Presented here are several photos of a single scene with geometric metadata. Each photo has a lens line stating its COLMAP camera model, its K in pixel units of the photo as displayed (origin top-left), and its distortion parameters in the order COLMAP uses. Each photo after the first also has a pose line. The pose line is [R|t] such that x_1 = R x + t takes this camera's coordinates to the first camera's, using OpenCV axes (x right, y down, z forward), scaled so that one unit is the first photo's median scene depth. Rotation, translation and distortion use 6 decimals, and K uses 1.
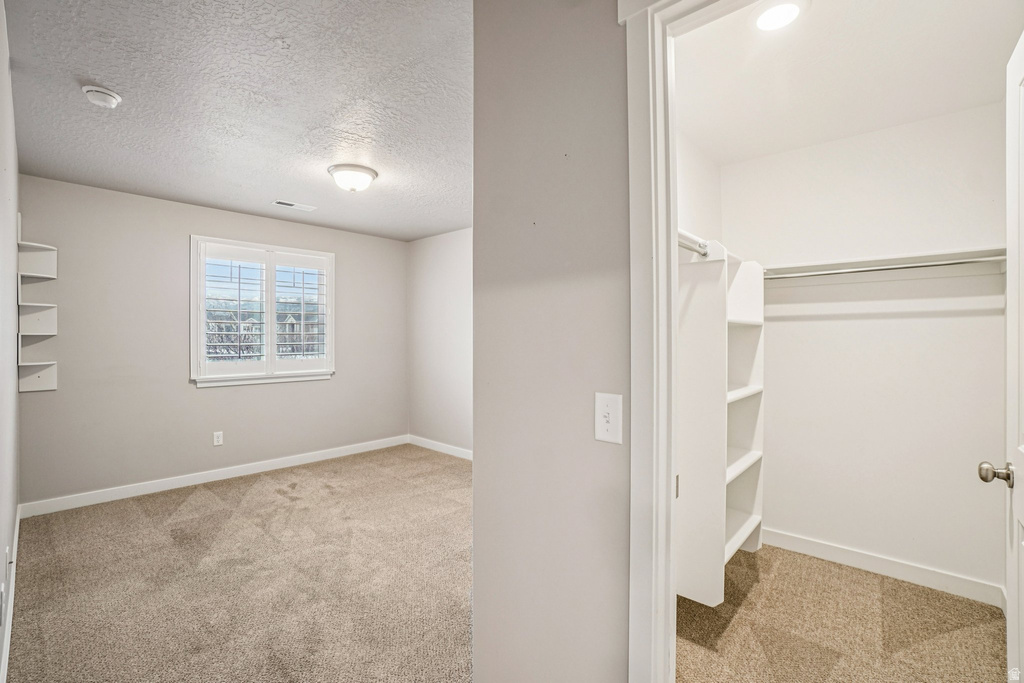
lens RADIAL K [[453.7, 0, 505.5], [0, 453.7, 334.9], [0, 0, 1]] dist [-0.048113, 0.018119]
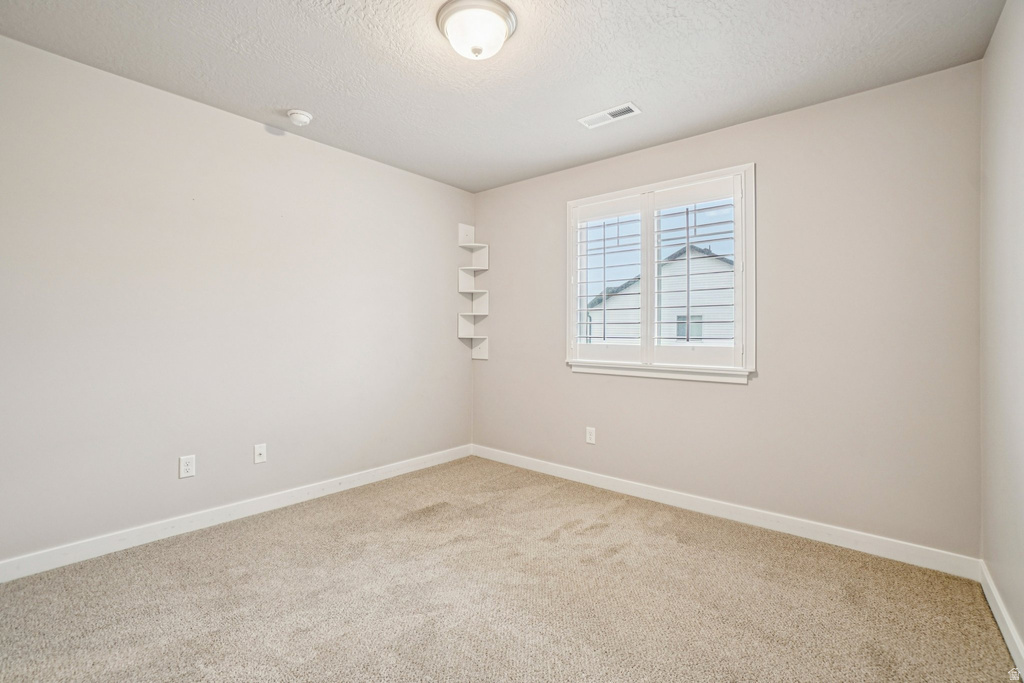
lens RADIAL K [[453.7, 0, 513.0], [0, 453.7, 335.3], [0, 0, 1]] dist [-0.048113, 0.018119]
pose [[0.028359, -0.006942, -0.999574, 0.218163], [-0.006374, 0.999954, -0.007125, 0.055801], [0.999577, 0.006573, 0.028314, 0.895062]]
